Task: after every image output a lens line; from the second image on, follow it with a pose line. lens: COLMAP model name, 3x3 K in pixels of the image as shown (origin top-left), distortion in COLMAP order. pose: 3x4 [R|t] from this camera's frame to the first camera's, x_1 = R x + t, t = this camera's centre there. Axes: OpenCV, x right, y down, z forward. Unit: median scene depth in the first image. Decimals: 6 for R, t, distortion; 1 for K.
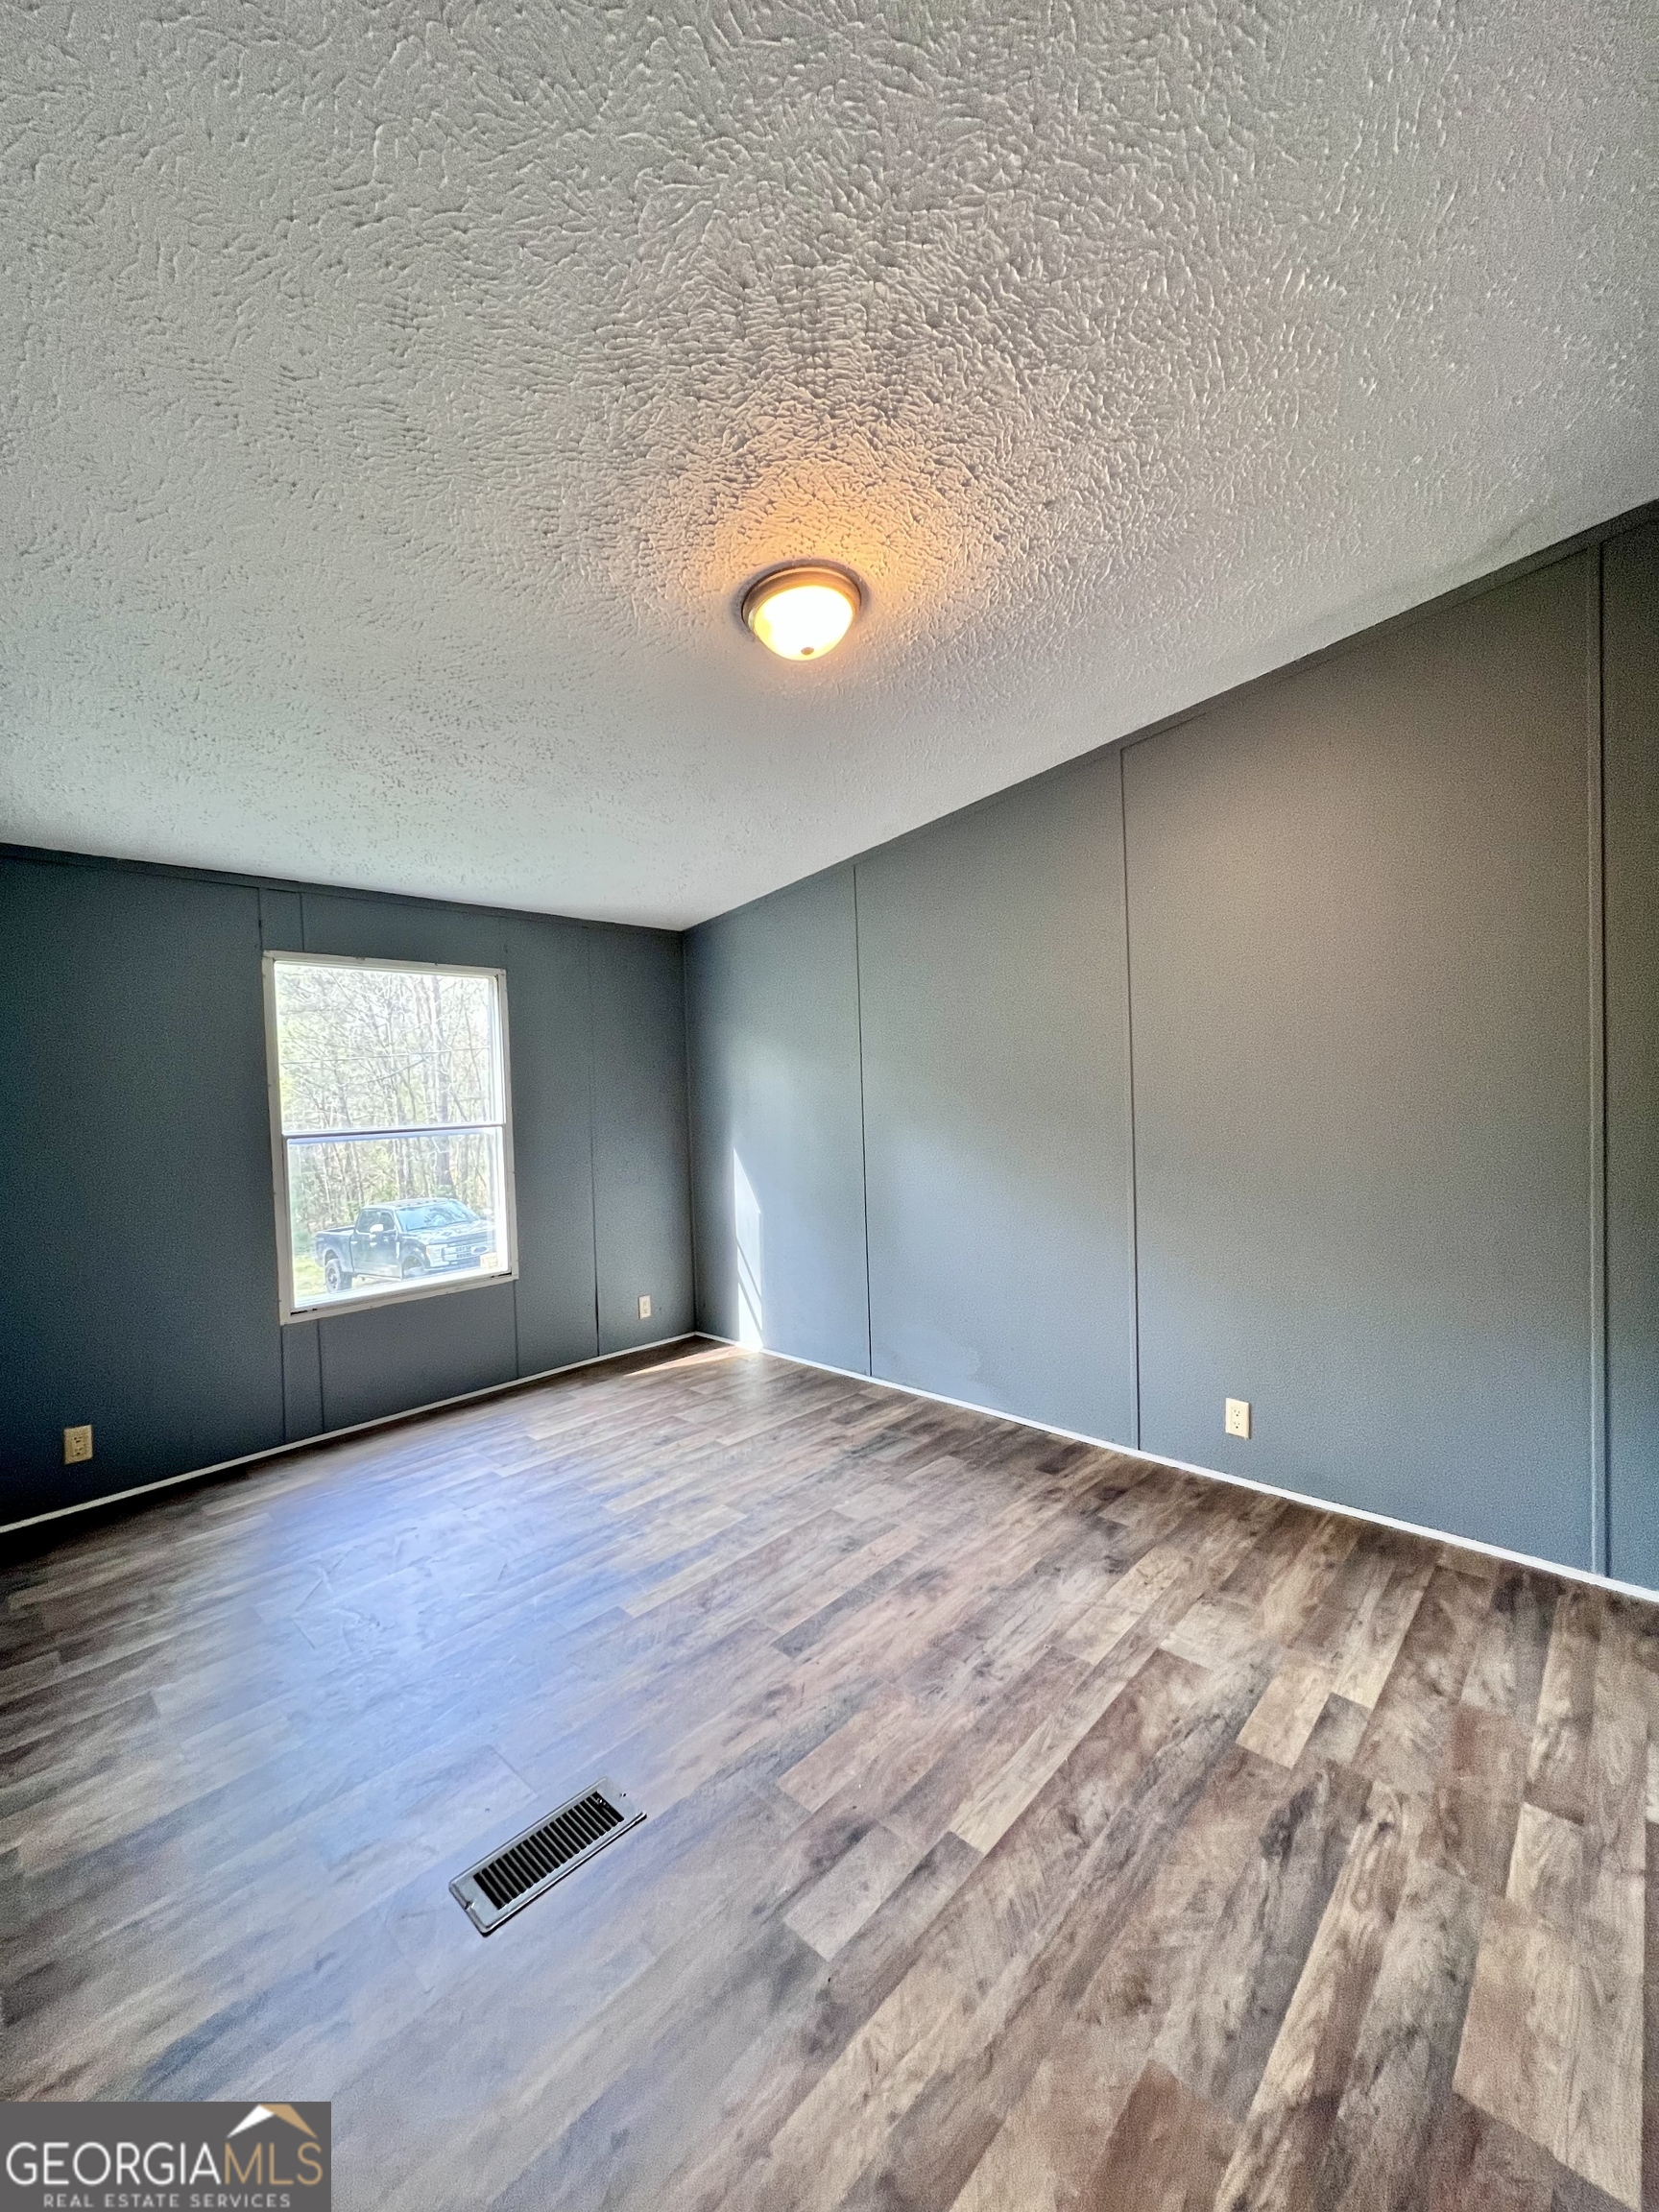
lens RADIAL K [[883.7, 0, 829.5], [0, 883.7, 1106.0], [0, 0, 1]] dist [-0.000825, 0.000340]
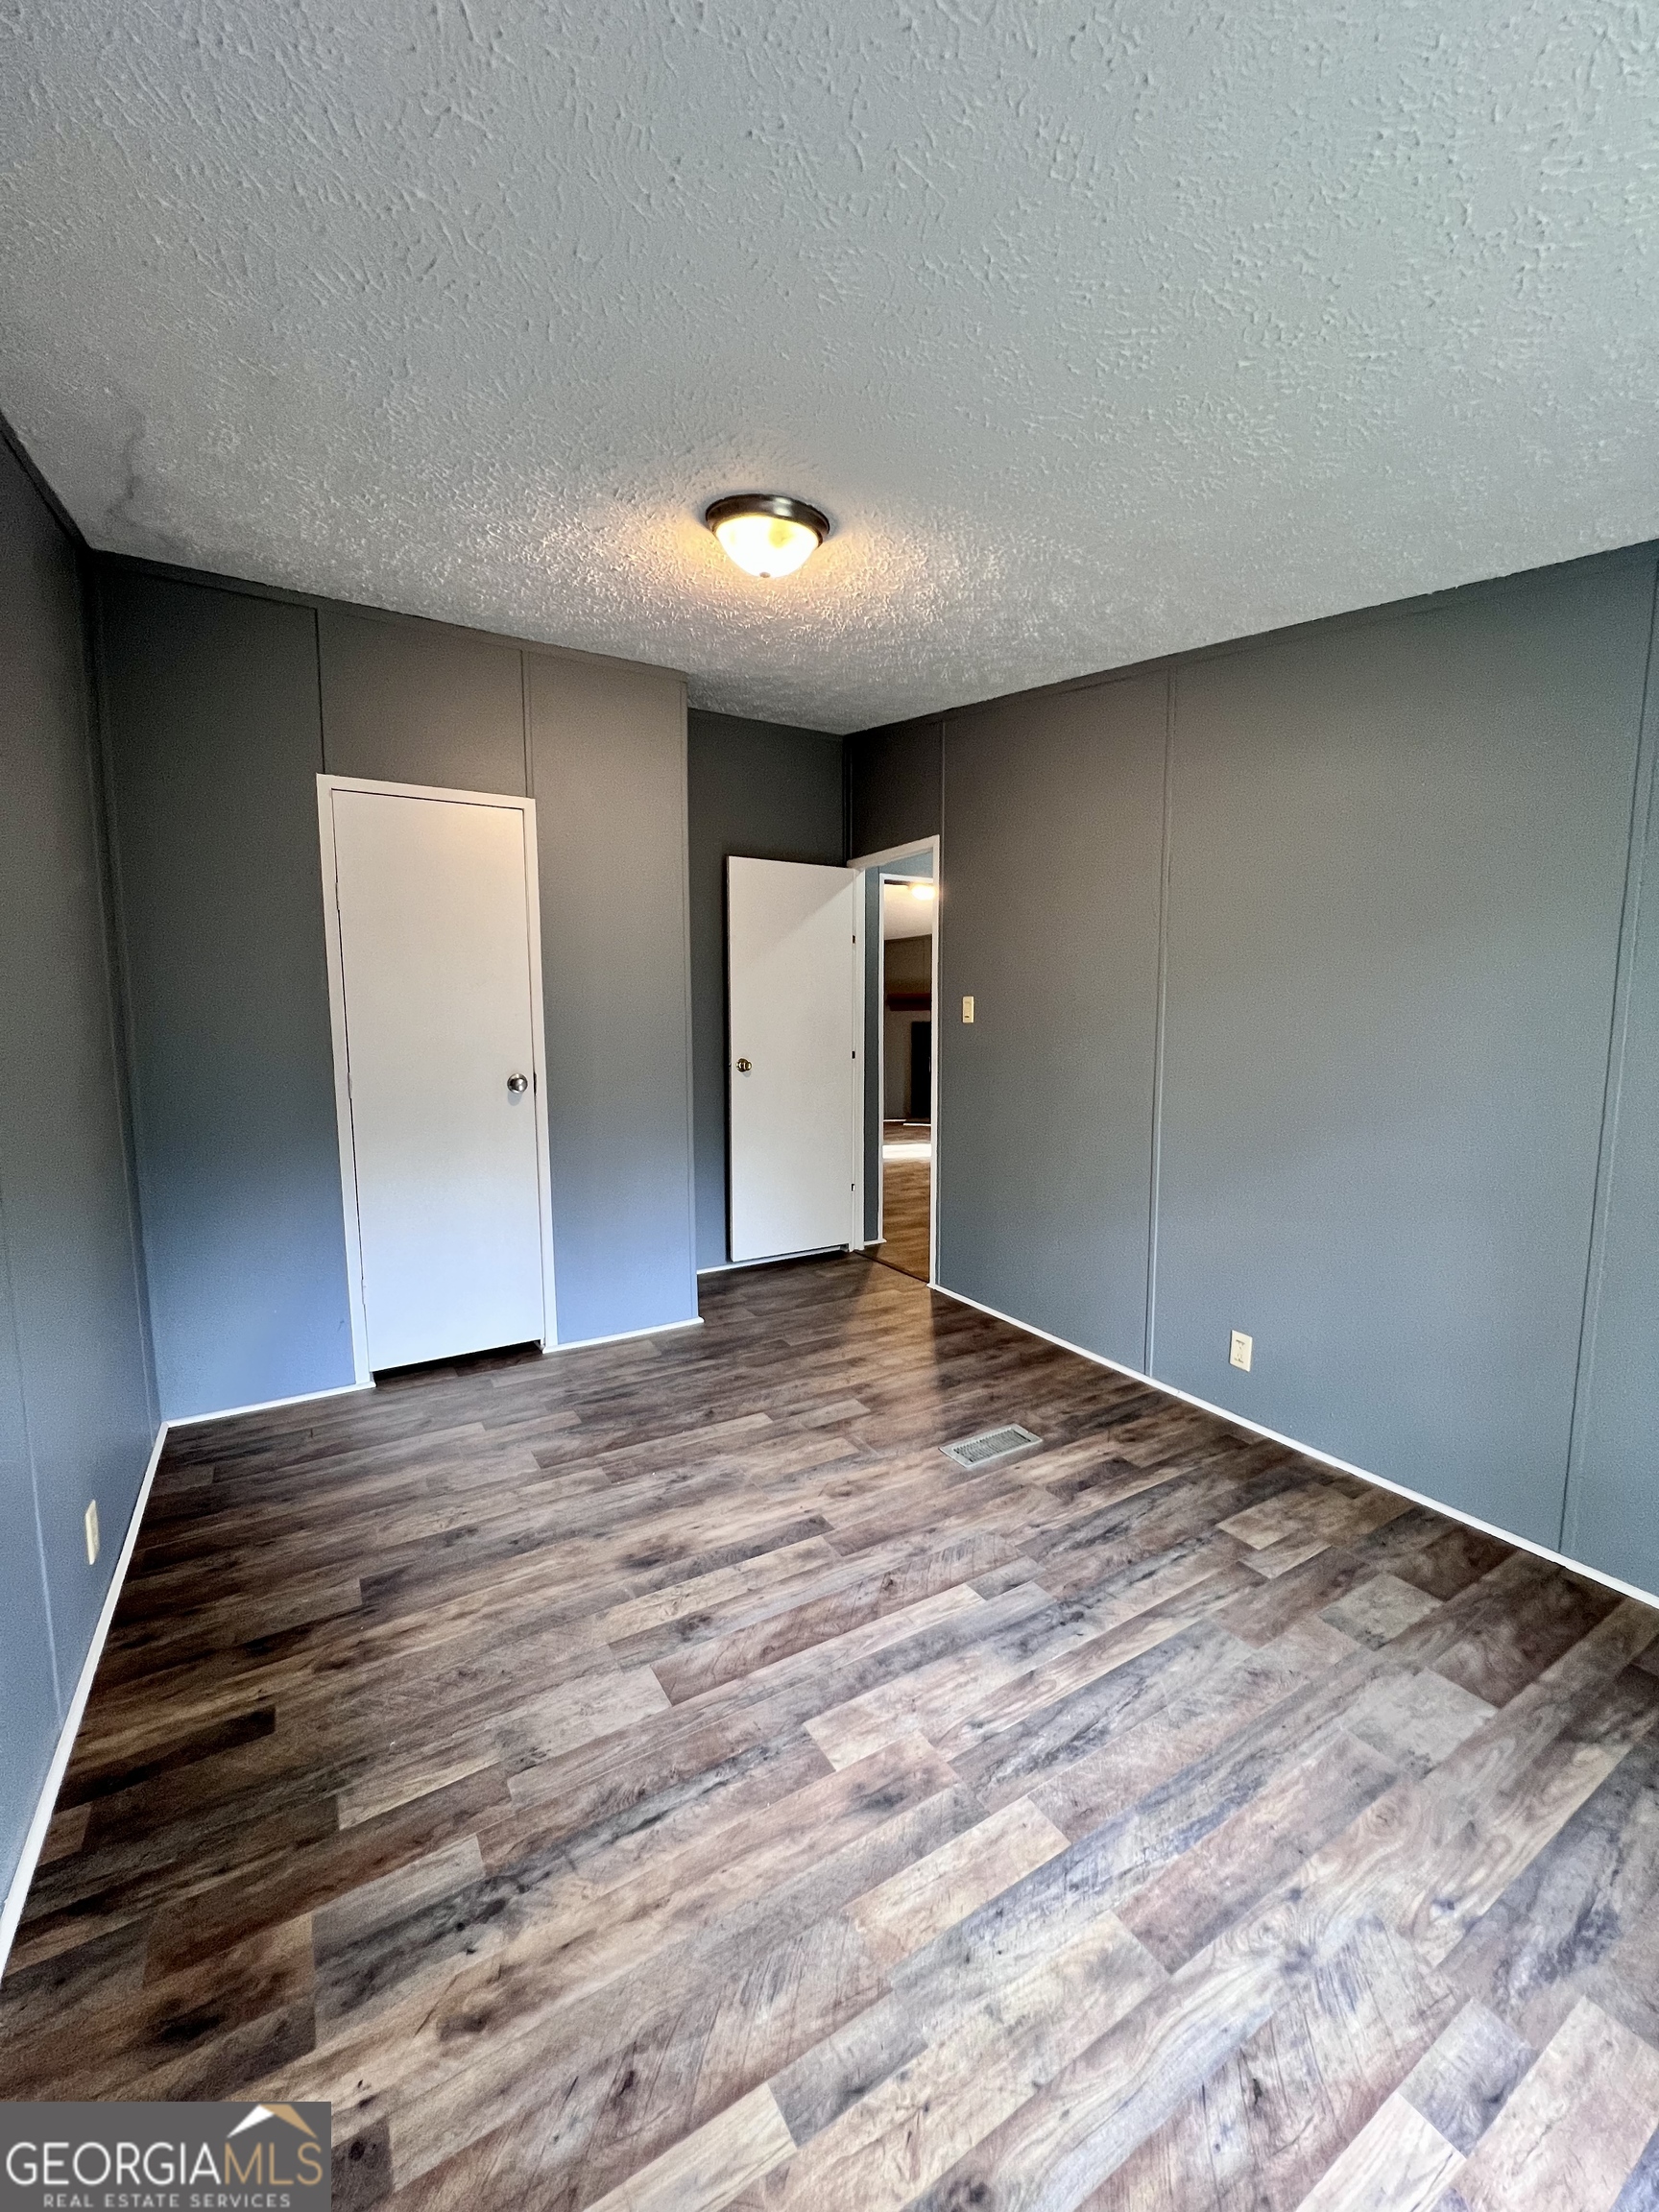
lens RADIAL K [[883.7, 0, 829.5], [0, 883.7, 1106.0], [0, 0, 1]] dist [-0.000825, 0.000340]
pose [[-0.961770, 0.001338, 0.273854, -0.341655], [0.039061, 0.990434, 0.132341, -0.045899], [-0.271057, 0.137978, -0.952623, 1.871134]]
